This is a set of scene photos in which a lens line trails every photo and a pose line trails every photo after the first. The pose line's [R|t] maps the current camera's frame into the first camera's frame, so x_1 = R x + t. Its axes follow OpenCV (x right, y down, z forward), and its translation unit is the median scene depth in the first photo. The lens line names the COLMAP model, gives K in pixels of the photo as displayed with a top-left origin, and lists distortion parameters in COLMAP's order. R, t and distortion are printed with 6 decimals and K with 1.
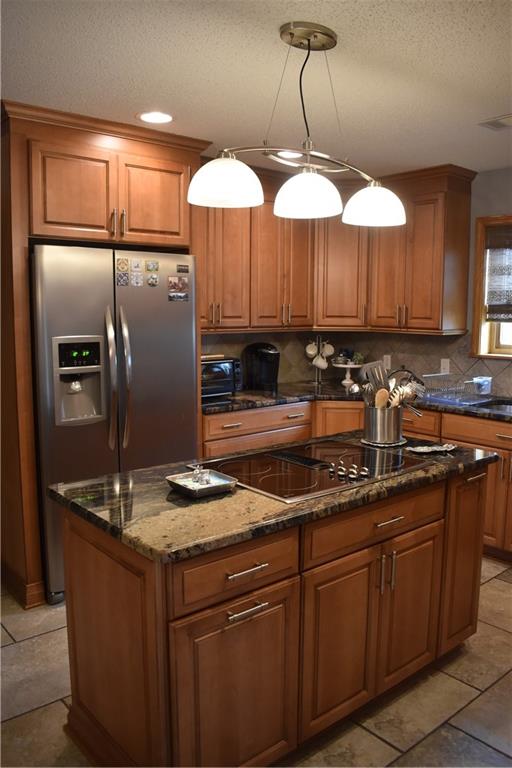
lens RADIAL K [[598.1, 0, 256.0], [0, 598.1, 384.0], [0, 0, 1]] dist [-0.091363, 0.009931]
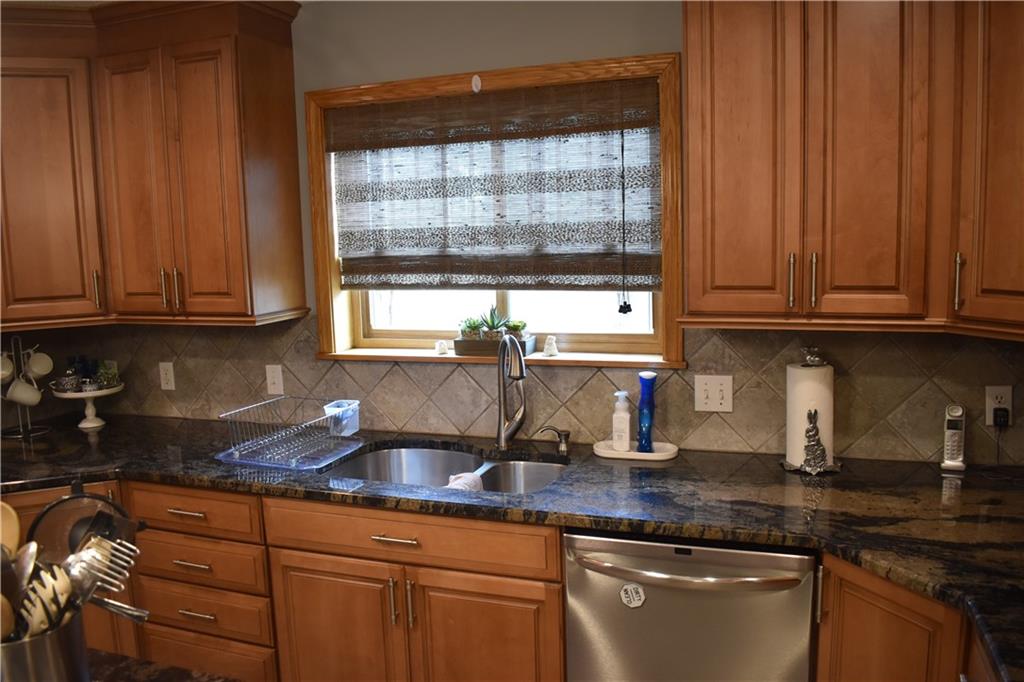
lens RADIAL K [[797.4, 0, 509.6], [0, 797.4, 338.0], [0, 0, 1]] dist [-0.091363, 0.009931]
pose [[0.861630, -0.097426, 0.498099, 0.163269], [0.097316, 0.994907, 0.026259, -0.067586], [-0.498120, 0.025847, 0.866723, 0.312375]]
